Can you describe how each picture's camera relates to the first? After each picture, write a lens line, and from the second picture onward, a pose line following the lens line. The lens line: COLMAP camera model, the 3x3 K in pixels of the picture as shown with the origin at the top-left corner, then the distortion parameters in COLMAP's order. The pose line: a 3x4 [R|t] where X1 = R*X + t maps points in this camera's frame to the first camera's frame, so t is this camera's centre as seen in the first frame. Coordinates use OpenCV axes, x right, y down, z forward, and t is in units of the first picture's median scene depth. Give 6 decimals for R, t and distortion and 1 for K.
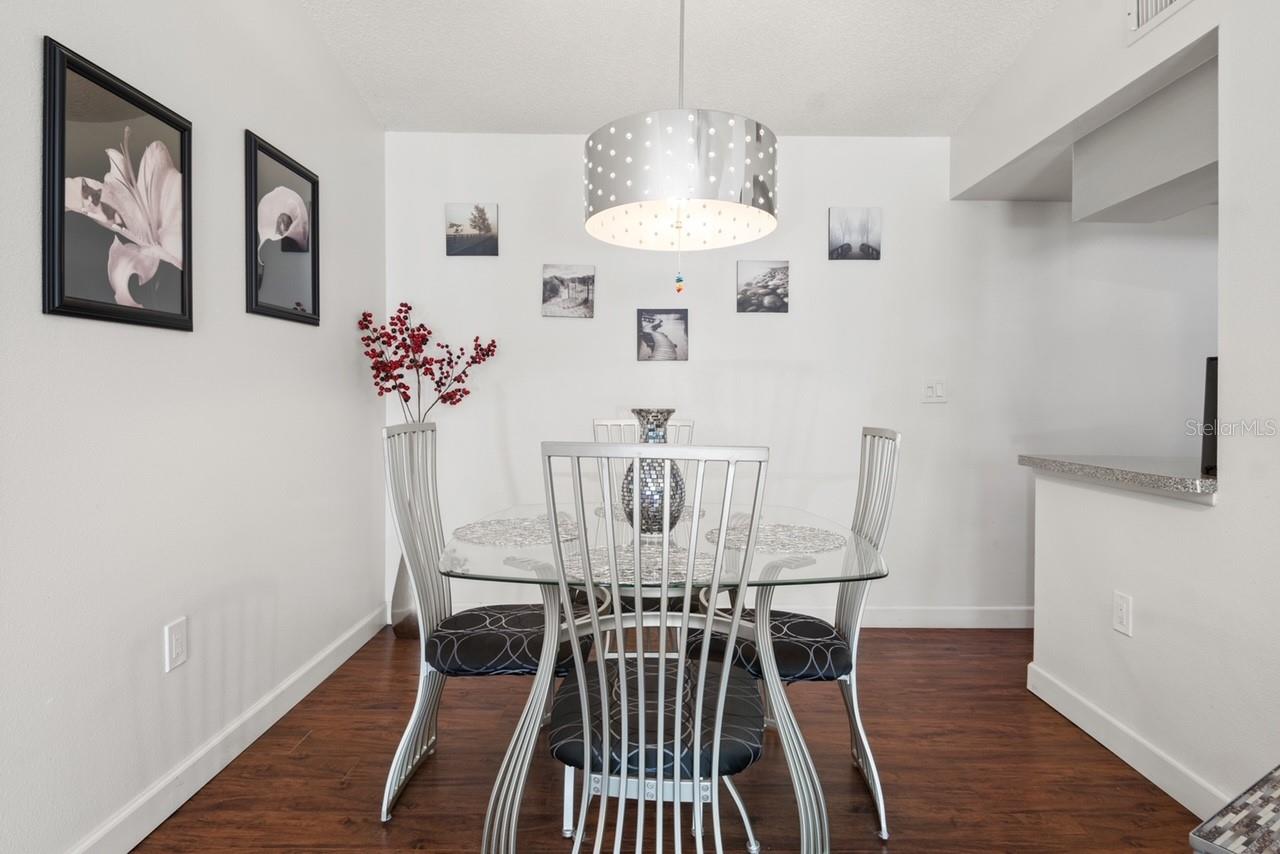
lens RADIAL K [[716.1, 0, 640.9], [0, 716.1, 418.5], [0, 0, 1]] dist [-0.003862, -0.001041]
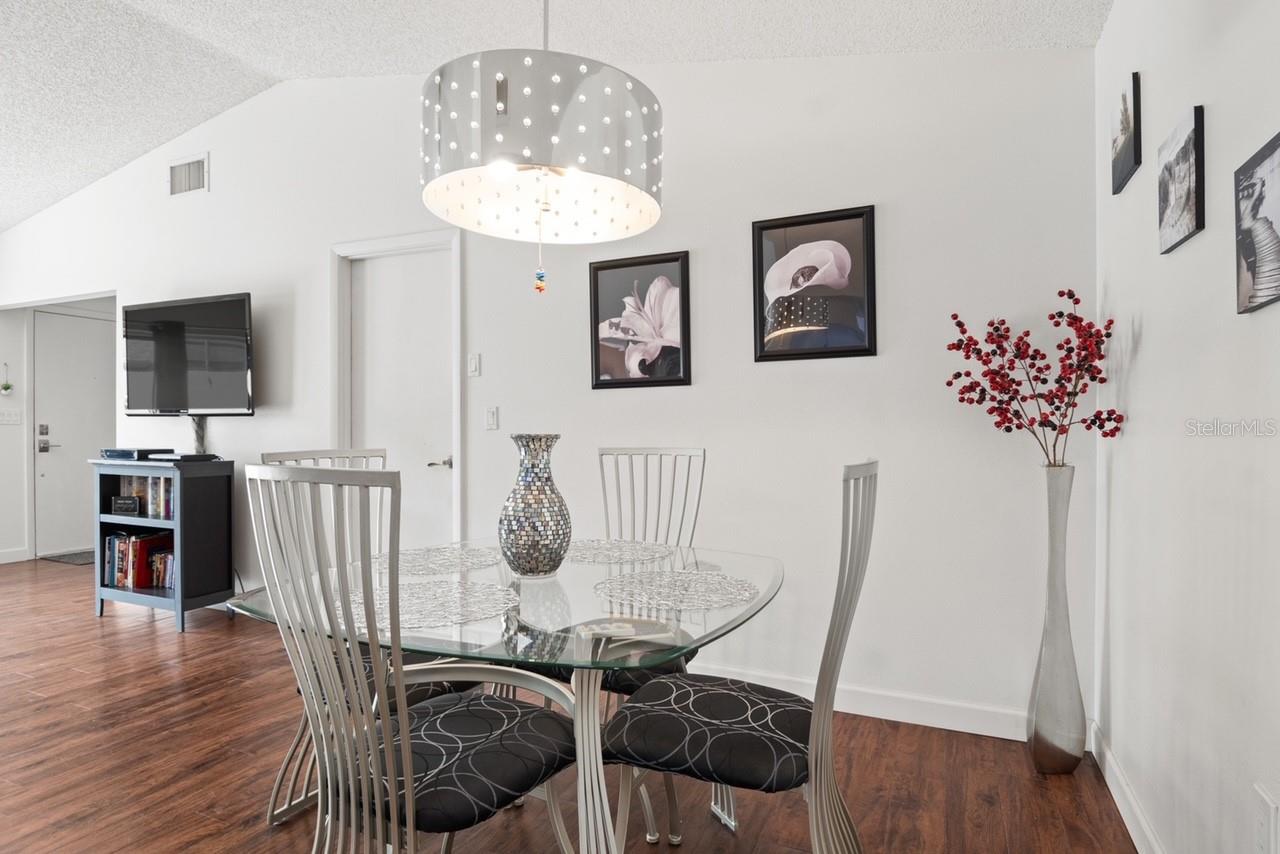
lens RADIAL K [[676.7, 0, 643.5], [0, 676.7, 431.4], [0, 0, 1]] dist [0.002773, -0.016588]
pose [[-0.400216, -0.009286, -0.916374, 0.816115], [-0.024129, 0.999709, 0.000408, -0.022104], [0.916103, 0.022275, -0.400323, 1.640485]]
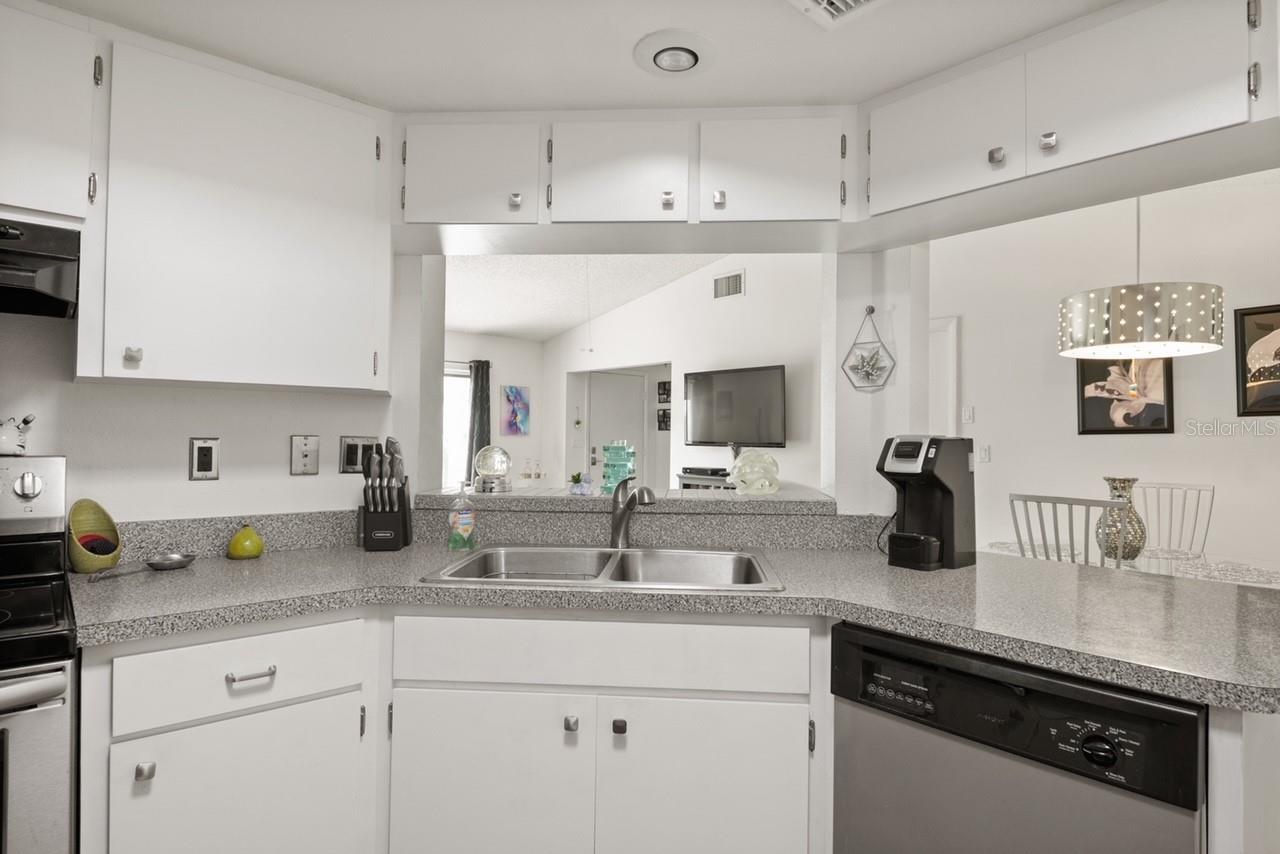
lens RADIAL K [[676.7, 0, 634.3], [0, 676.7, 428.1], [0, 0, 1]] dist [0.002773, -0.016588]
pose [[-0.755725, -0.019596, -0.654596, 1.956005], [-0.022438, 0.999740, -0.004024, -0.103070], [0.654505, 0.011647, -0.755968, 1.584888]]
